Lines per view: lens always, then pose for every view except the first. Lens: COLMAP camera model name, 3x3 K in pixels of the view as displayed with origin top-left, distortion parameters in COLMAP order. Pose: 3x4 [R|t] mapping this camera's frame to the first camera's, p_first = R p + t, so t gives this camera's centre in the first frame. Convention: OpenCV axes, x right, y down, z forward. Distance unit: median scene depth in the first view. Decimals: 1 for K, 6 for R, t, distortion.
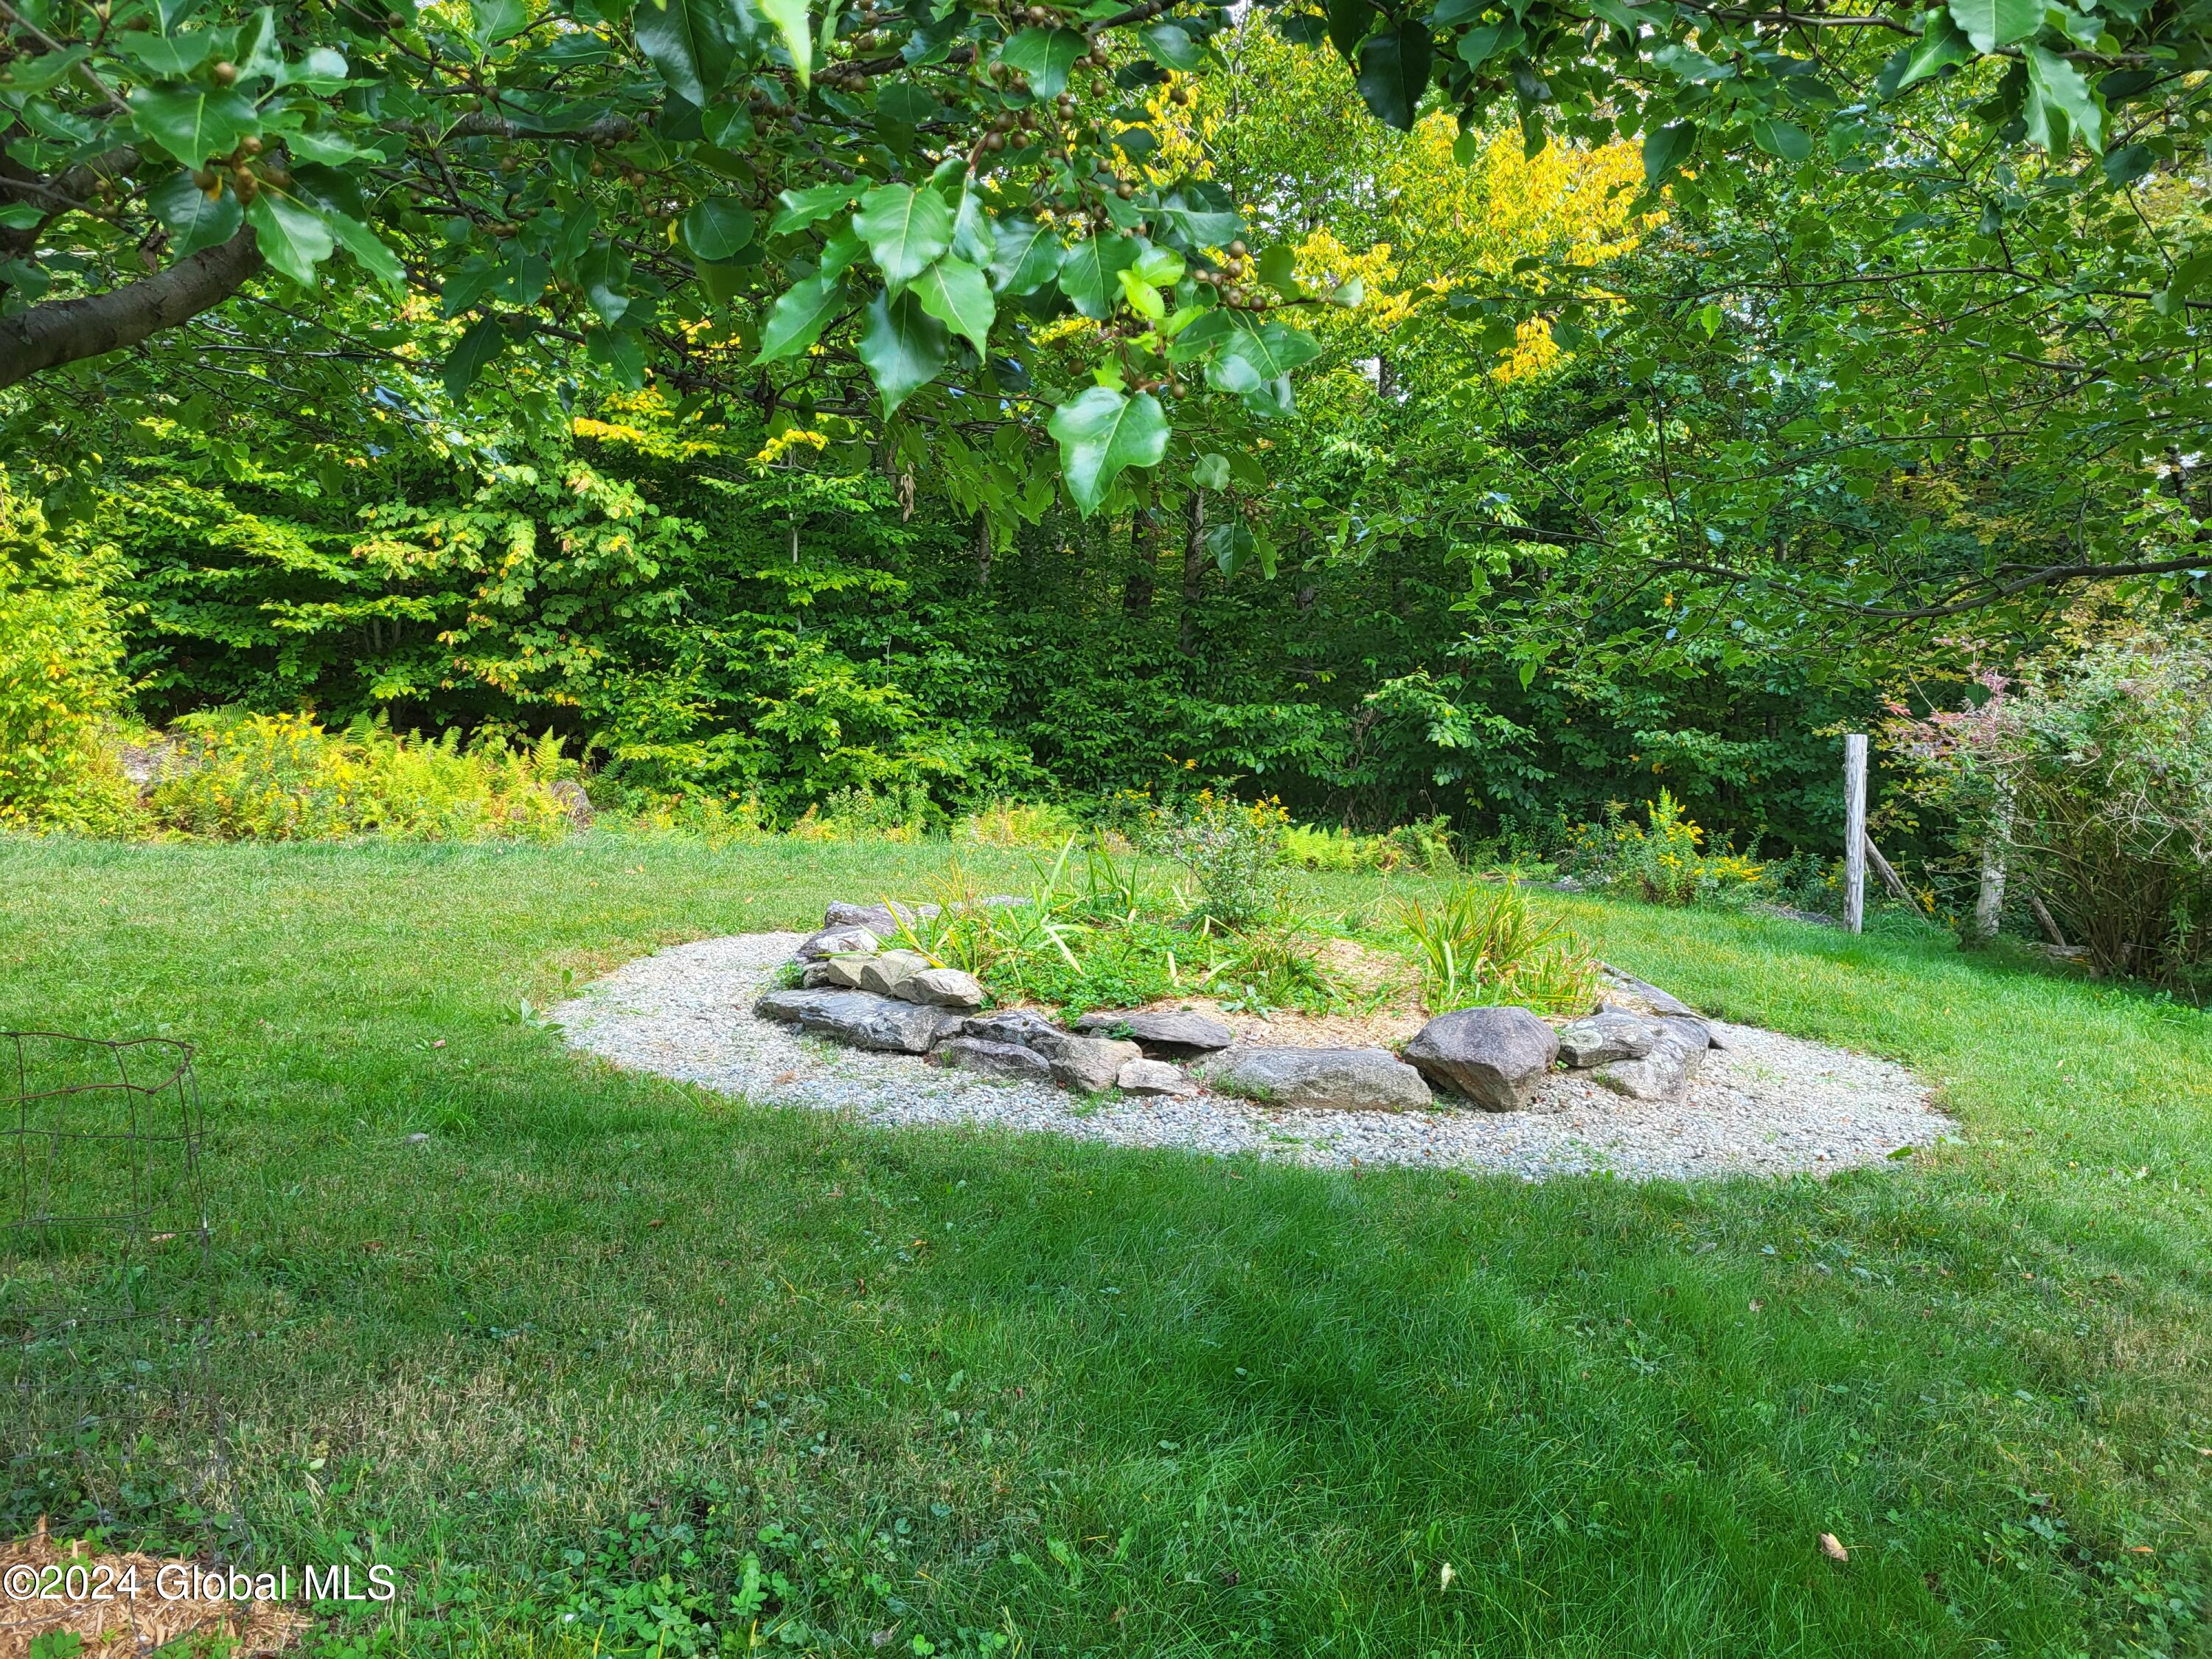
lens RADIAL K [[1658.8, 0, 1102.4], [0, 1658.8, 815.0], [0, 0, 1]] dist [0.060944, -0.052418]
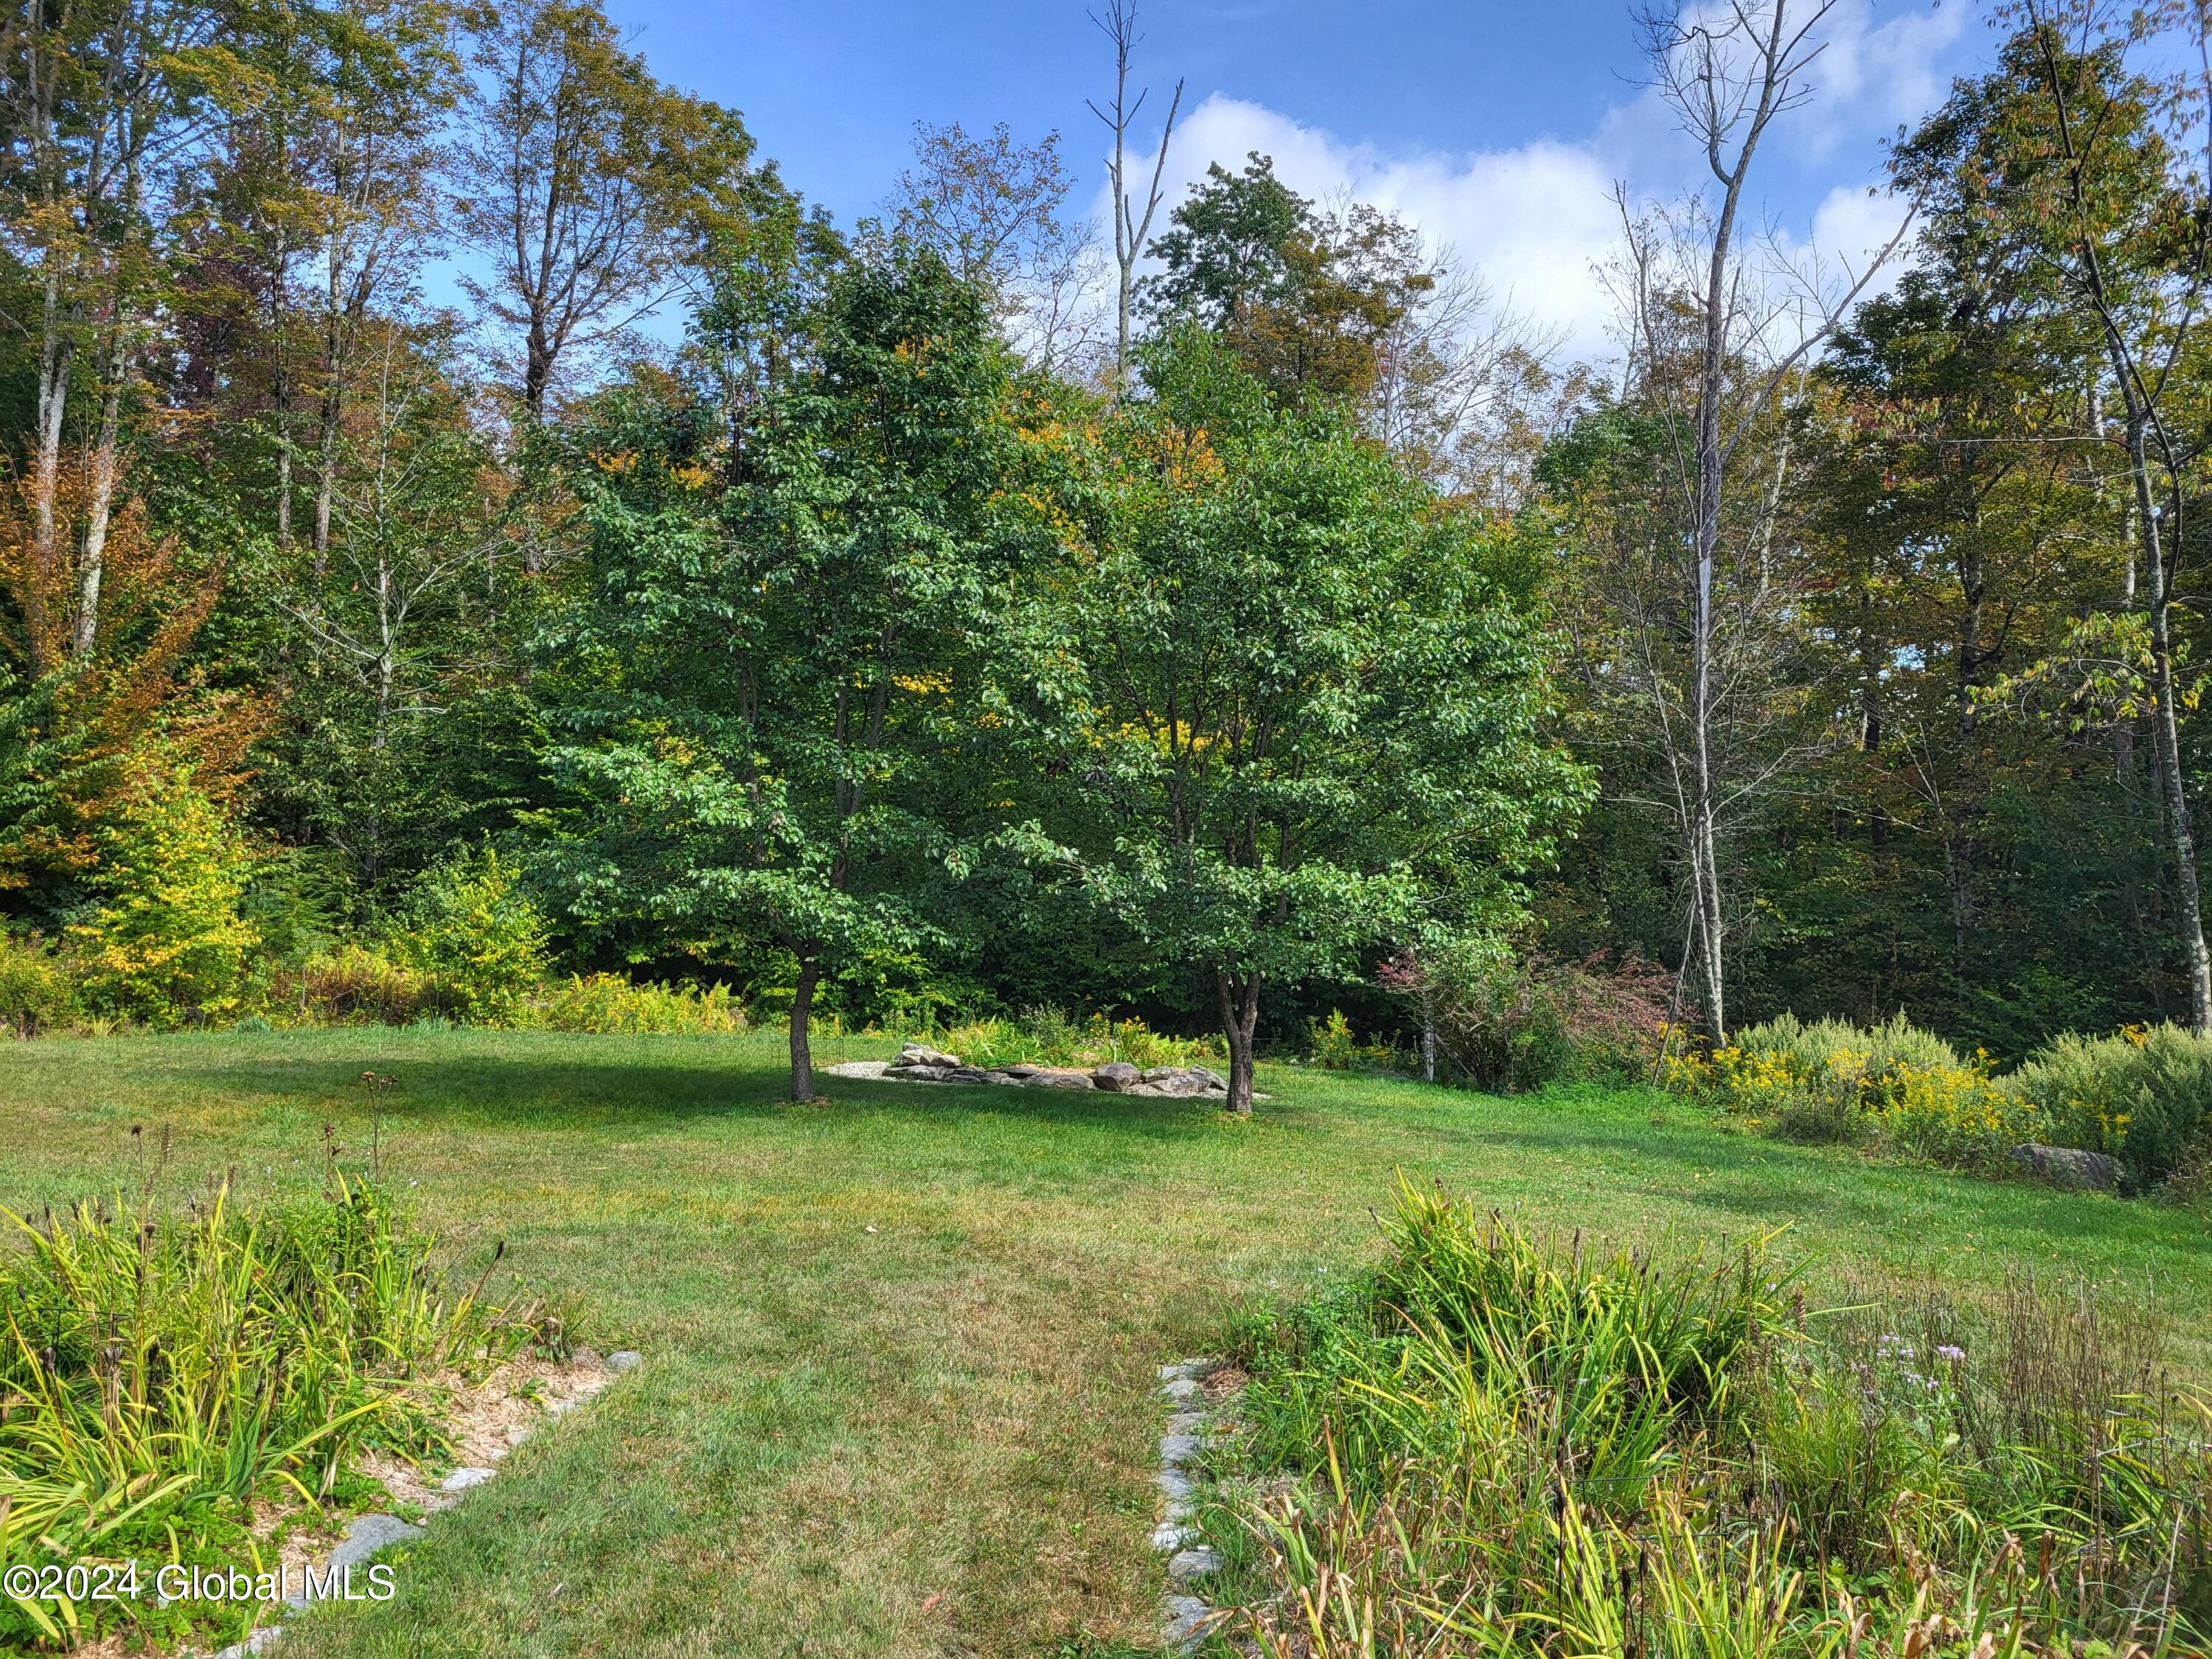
lens RADIAL K [[1670.5, 0, 1094.8], [0, 1670.5, 834.5], [0, 0, 1]] dist [0.041073, -0.036142]
pose [[0.999986, -0.005149, -0.000955, 0.067818], [0.004967, 0.990351, -0.138491, 0.044451], [0.001658, 0.138484, 0.990363, -0.791775]]
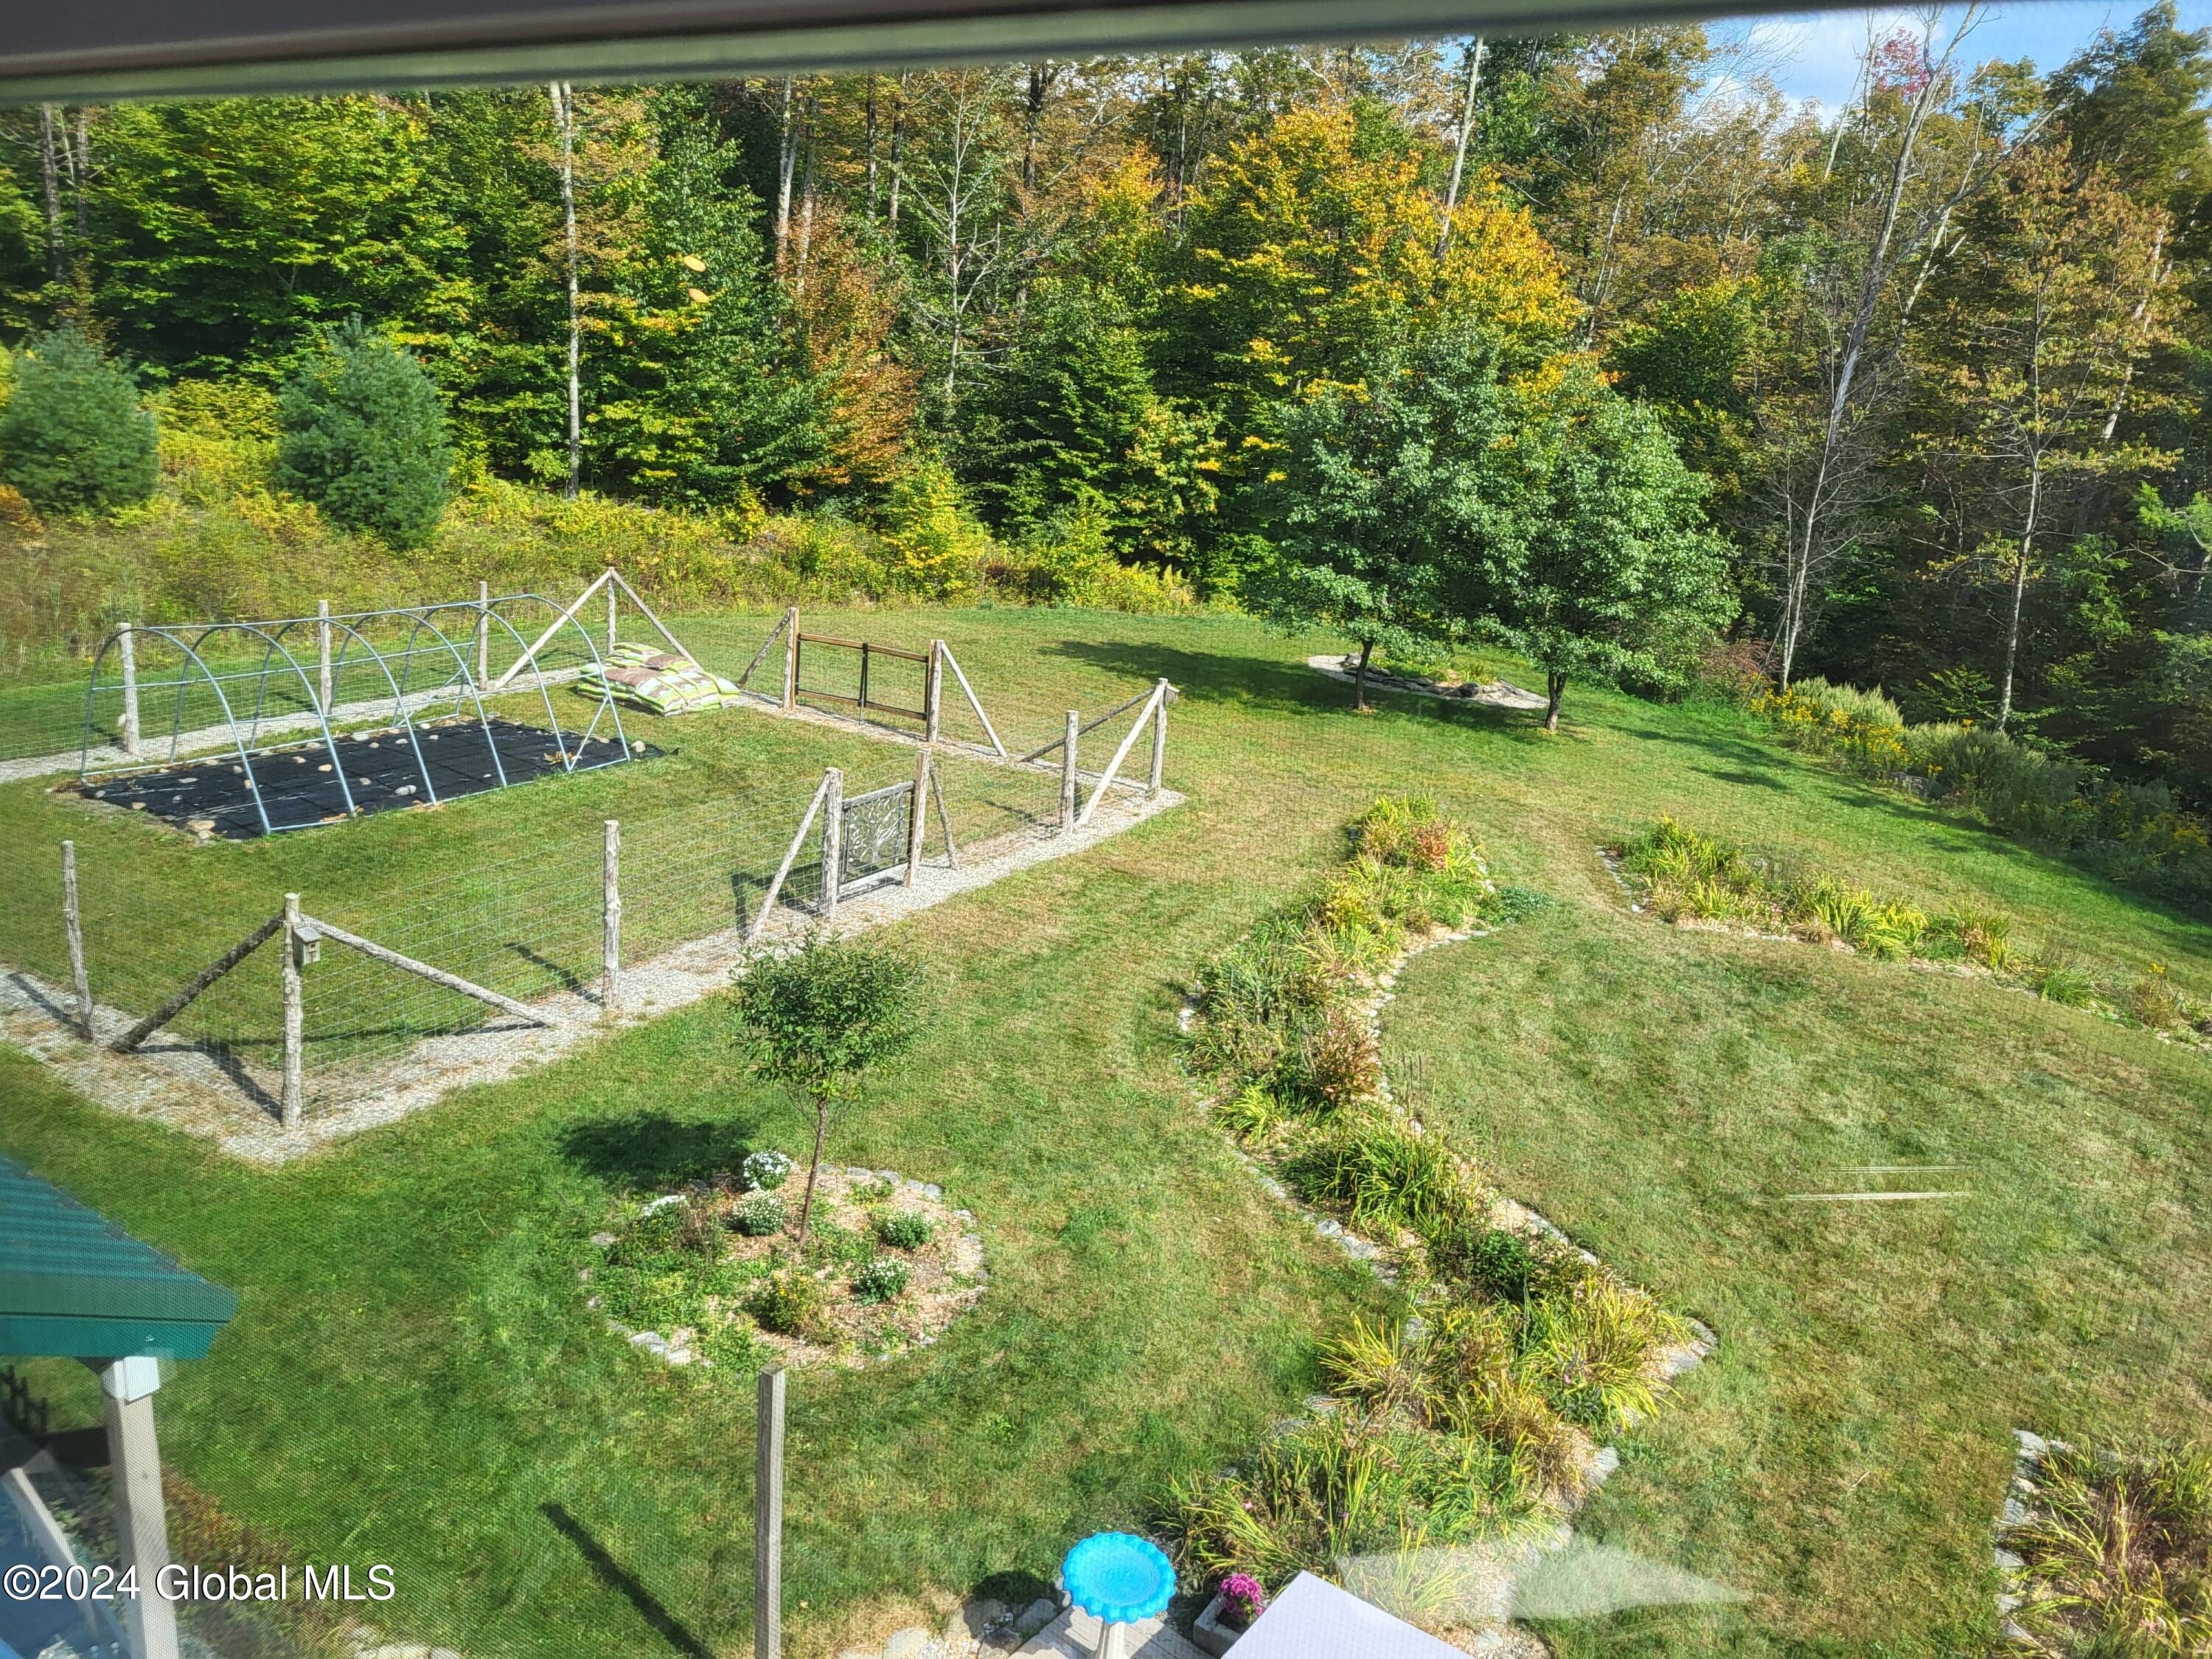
lens RADIAL K [[1671.2, 0, 1098.6], [0, 1671.2, 825.4], [0, 0, 1]] dist [0.047971, -0.044258]
pose [[0.995311, 0.085633, -0.044970, -0.300217], [-0.075066, 0.977088, 0.199158, -0.180990], [0.060994, -0.194848, 0.978935, -1.930941]]
